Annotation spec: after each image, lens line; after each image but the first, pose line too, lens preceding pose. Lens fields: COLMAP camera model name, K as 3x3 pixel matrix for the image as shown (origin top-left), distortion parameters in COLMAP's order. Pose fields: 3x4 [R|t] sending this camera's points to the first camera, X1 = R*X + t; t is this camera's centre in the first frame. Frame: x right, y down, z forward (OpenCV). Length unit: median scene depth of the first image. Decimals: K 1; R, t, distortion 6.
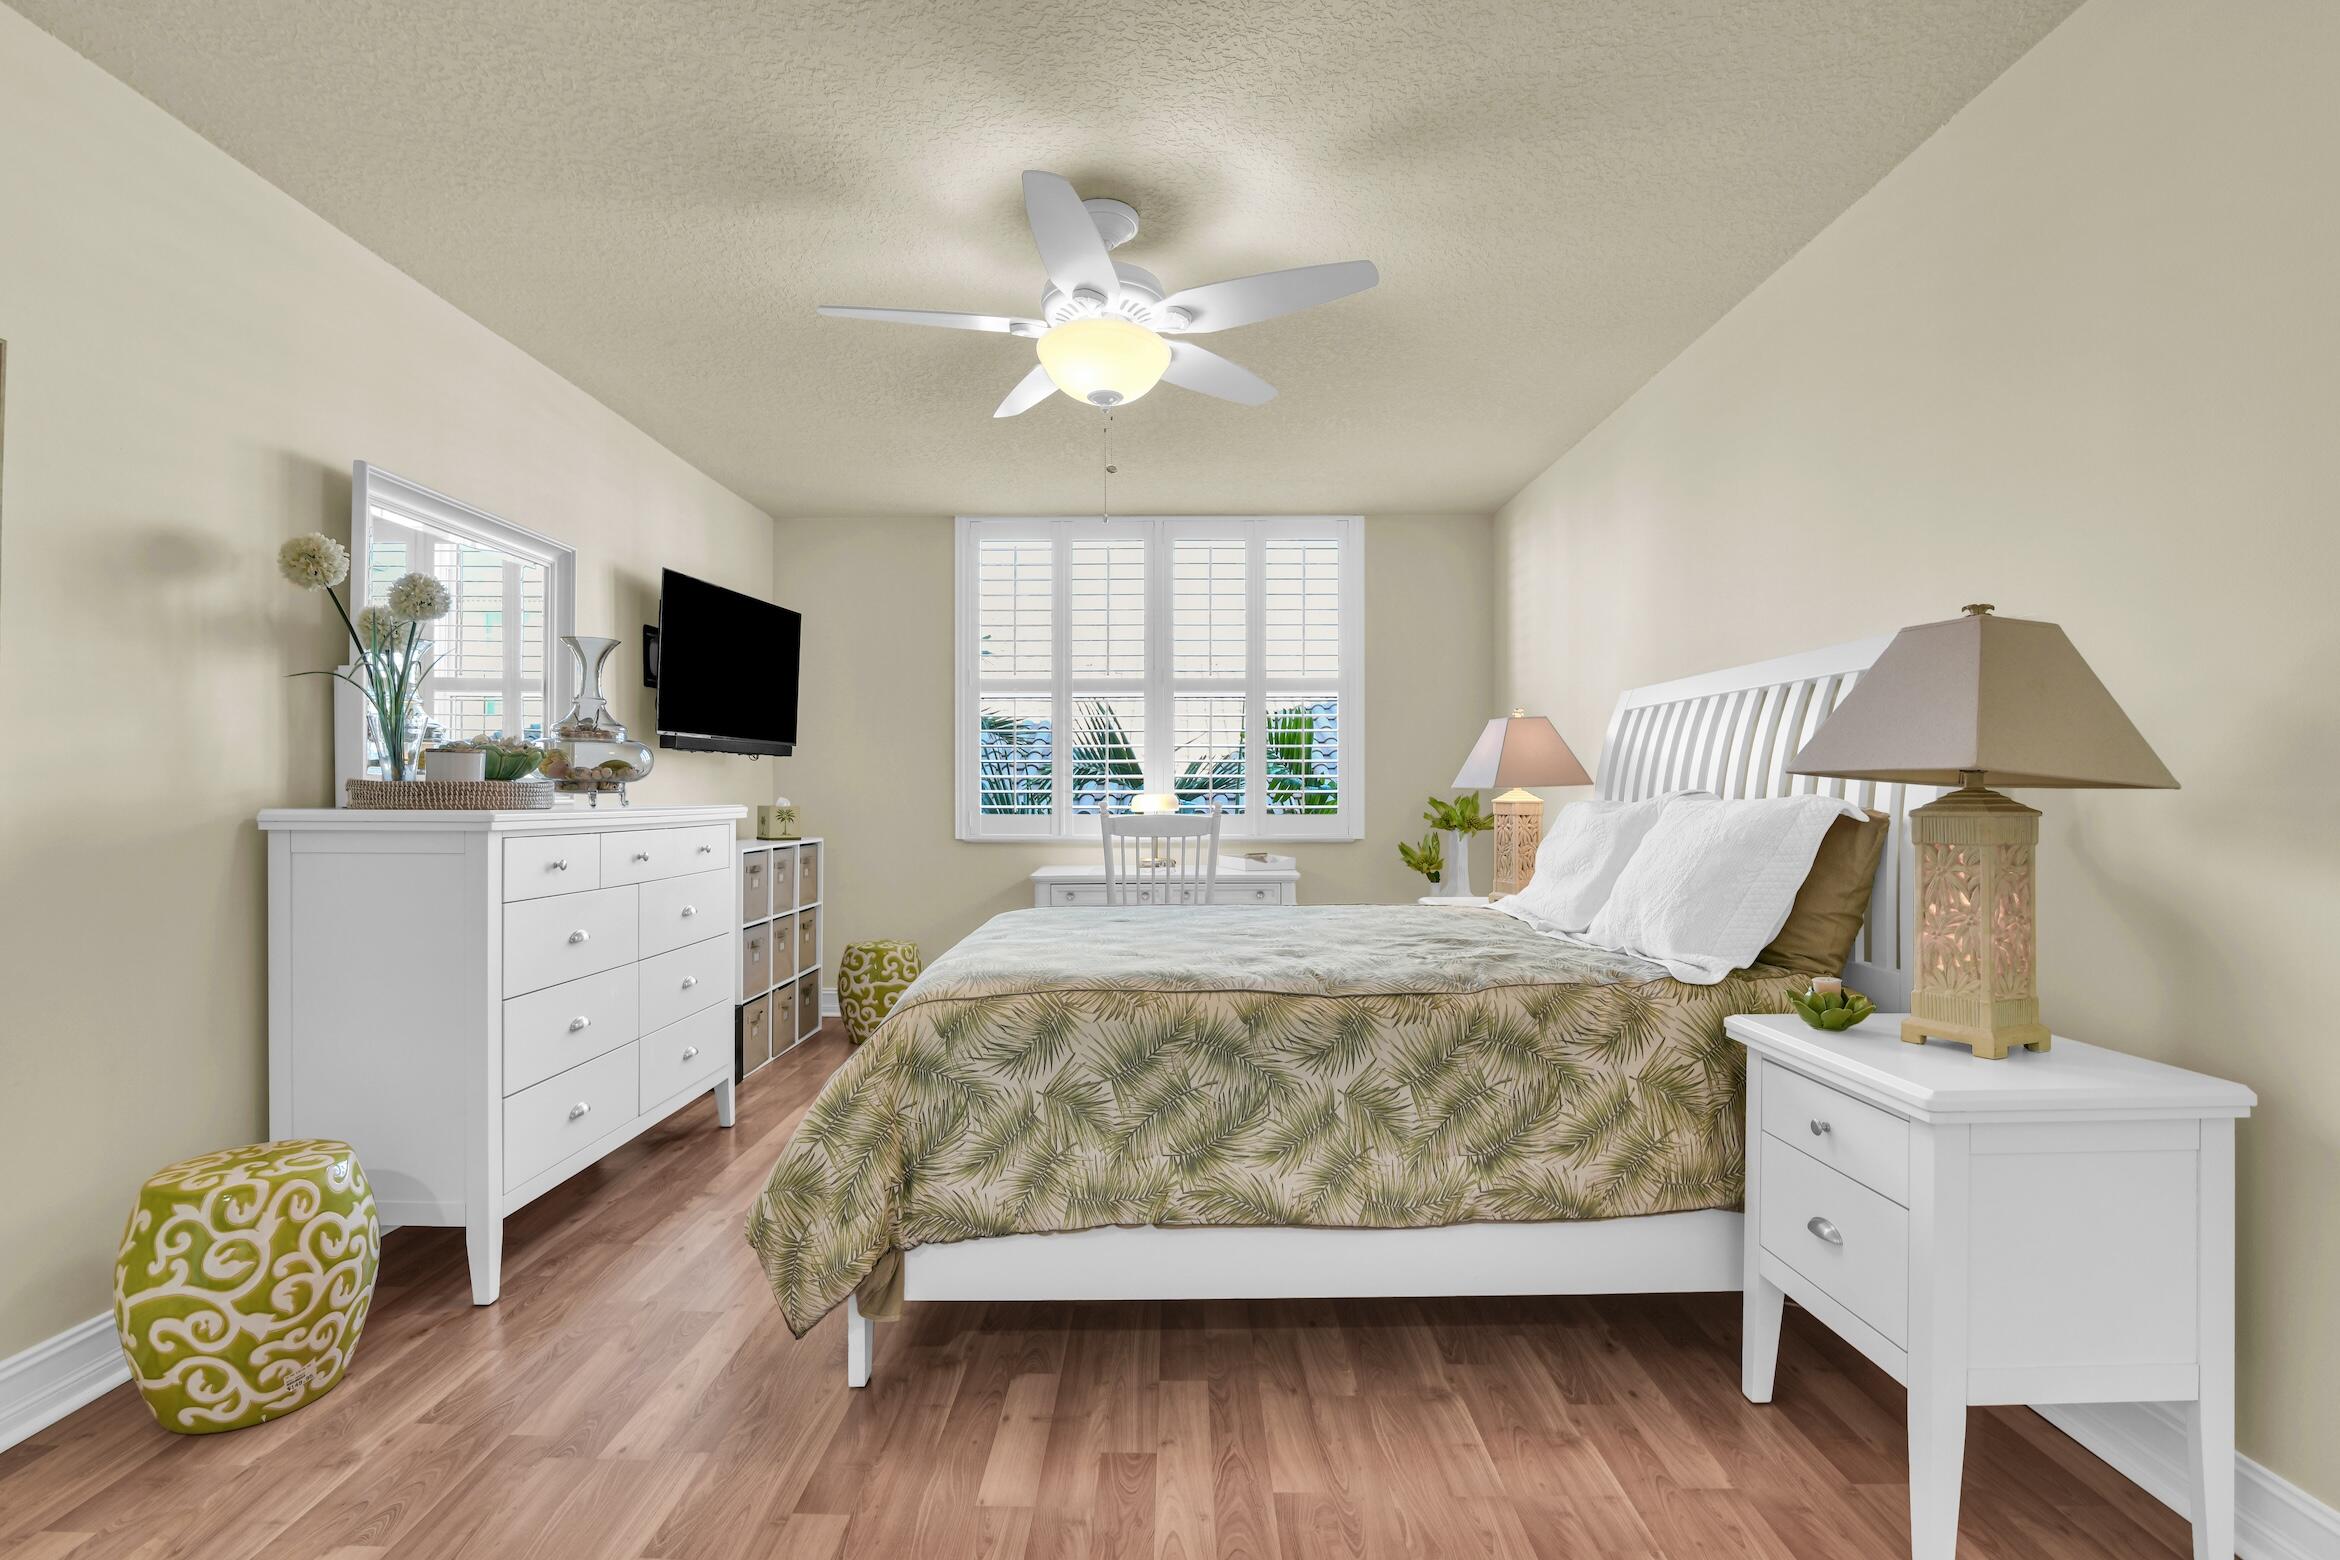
lens RADIAL K [[1098.4, 0, 1170.0], [0, 1098.4, 780.0], [0, 0, 1]] dist [-0.027248, -0.000162]
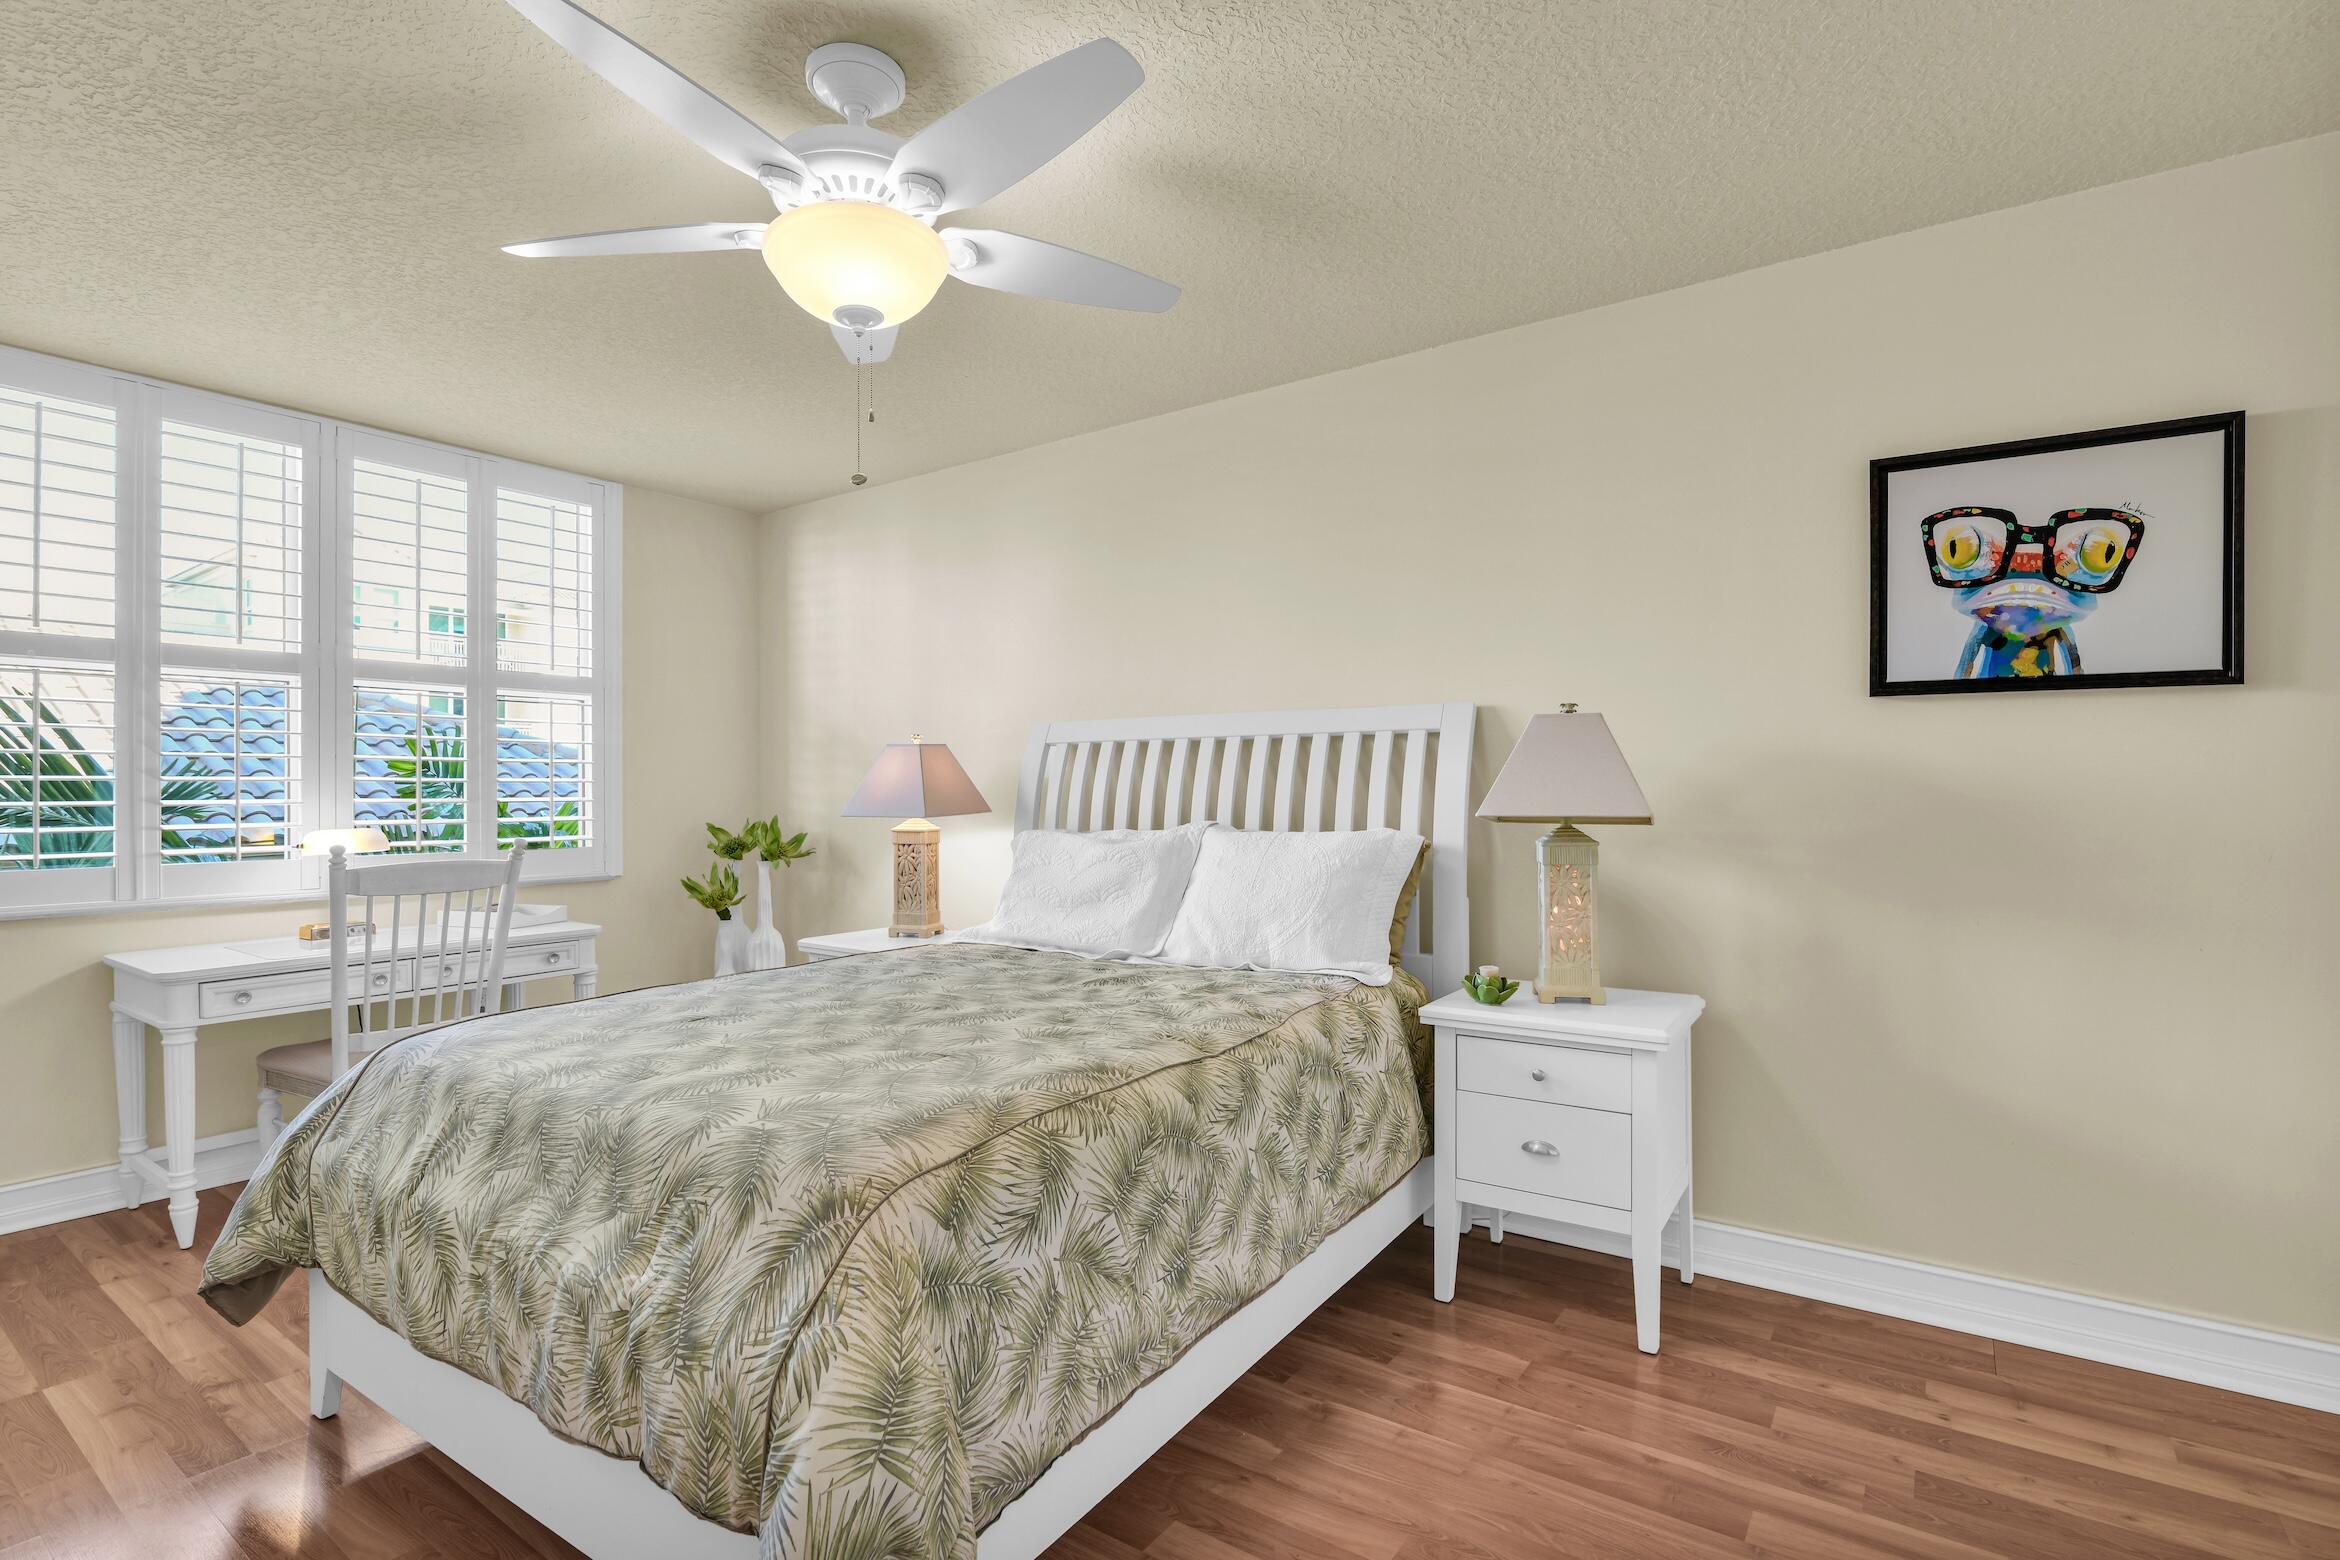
lens RADIAL K [[1098.4, 0, 1170.0], [0, 1098.4, 780.0], [0, 0, 1]] dist [-0.027248, -0.000162]
pose [[0.562545, 0.007415, 0.826733, -0.690725], [-0.004168, 0.999973, -0.006132, -0.037520], [-0.826756, 0.000003, 0.562561, 0.512579]]
